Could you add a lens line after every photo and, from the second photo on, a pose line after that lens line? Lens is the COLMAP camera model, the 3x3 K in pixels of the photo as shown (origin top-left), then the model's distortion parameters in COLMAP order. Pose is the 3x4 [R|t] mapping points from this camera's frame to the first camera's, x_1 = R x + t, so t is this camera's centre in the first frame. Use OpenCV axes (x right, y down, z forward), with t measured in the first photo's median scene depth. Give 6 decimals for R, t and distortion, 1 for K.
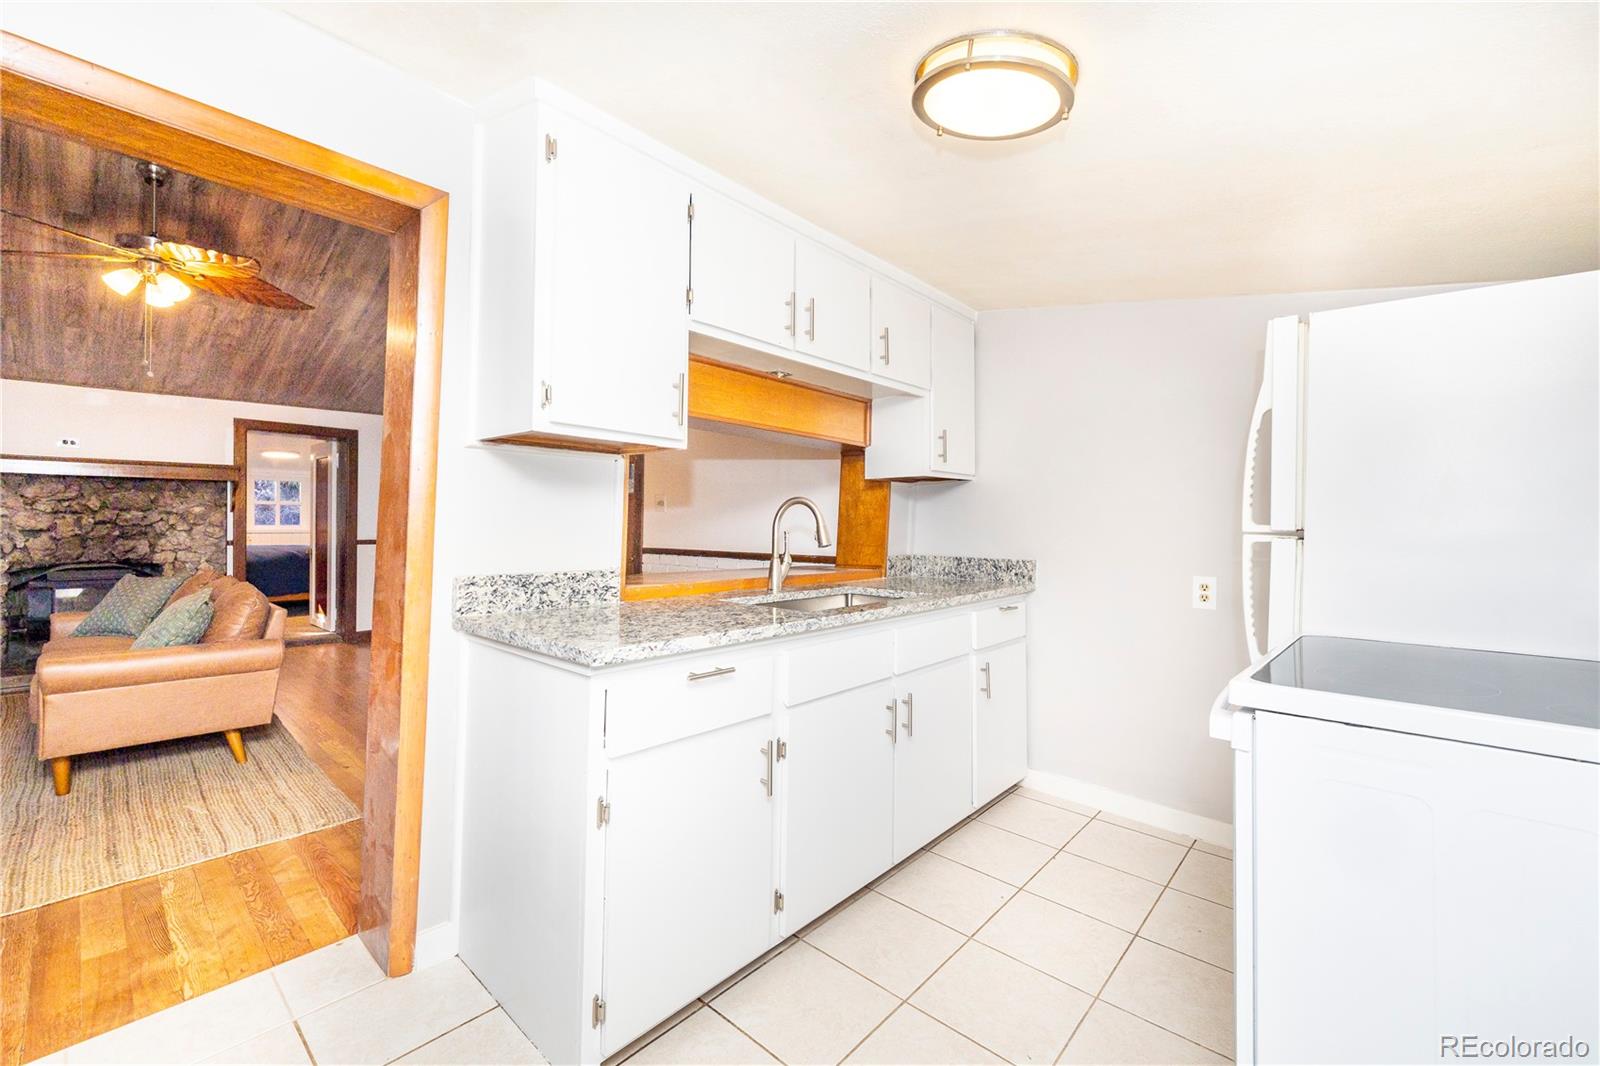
lens RADIAL K [[668.3, 0, 802.2], [0, 668.3, 524.6], [0, 0, 1]] dist [-0.000519, -0.000049]
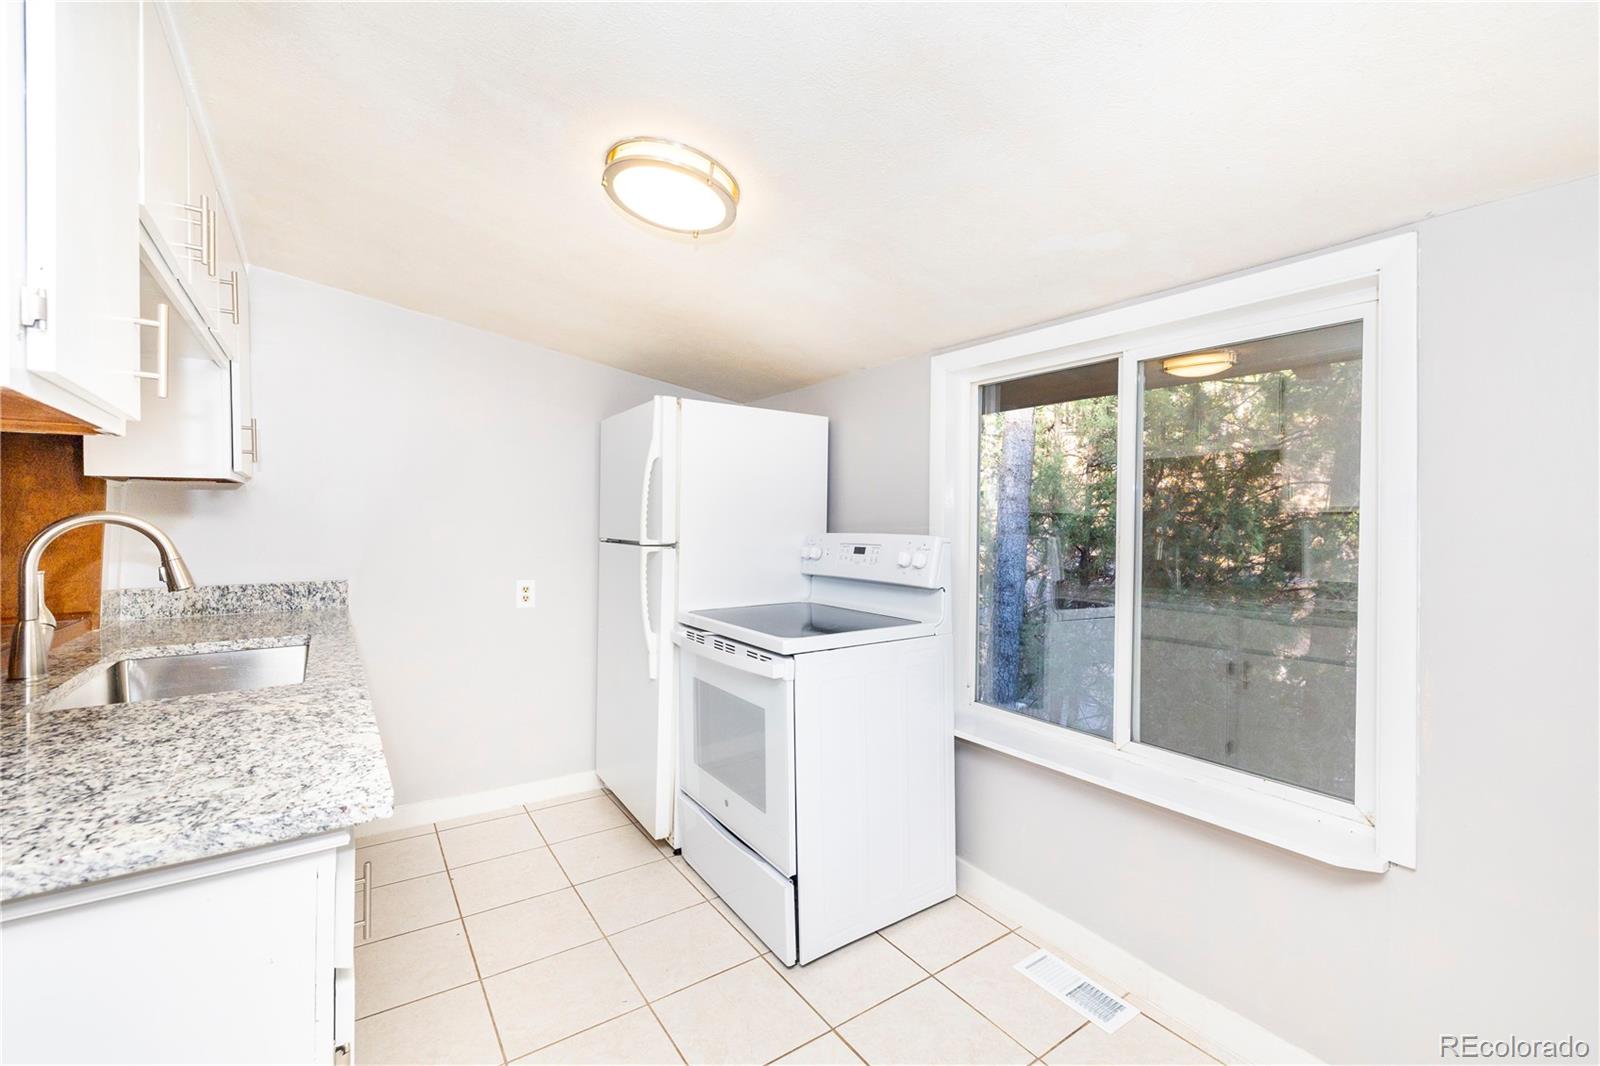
lens RADIAL K [[668.3, 0, 802.2], [0, 668.3, 524.6], [0, 0, 1]] dist [-0.000519, -0.000049]
pose [[0.240234, -0.014220, 0.970611, -0.359433], [0.003592, 0.999899, 0.013760, -0.029329], [-0.970708, 0.000181, 0.240261, 0.210199]]
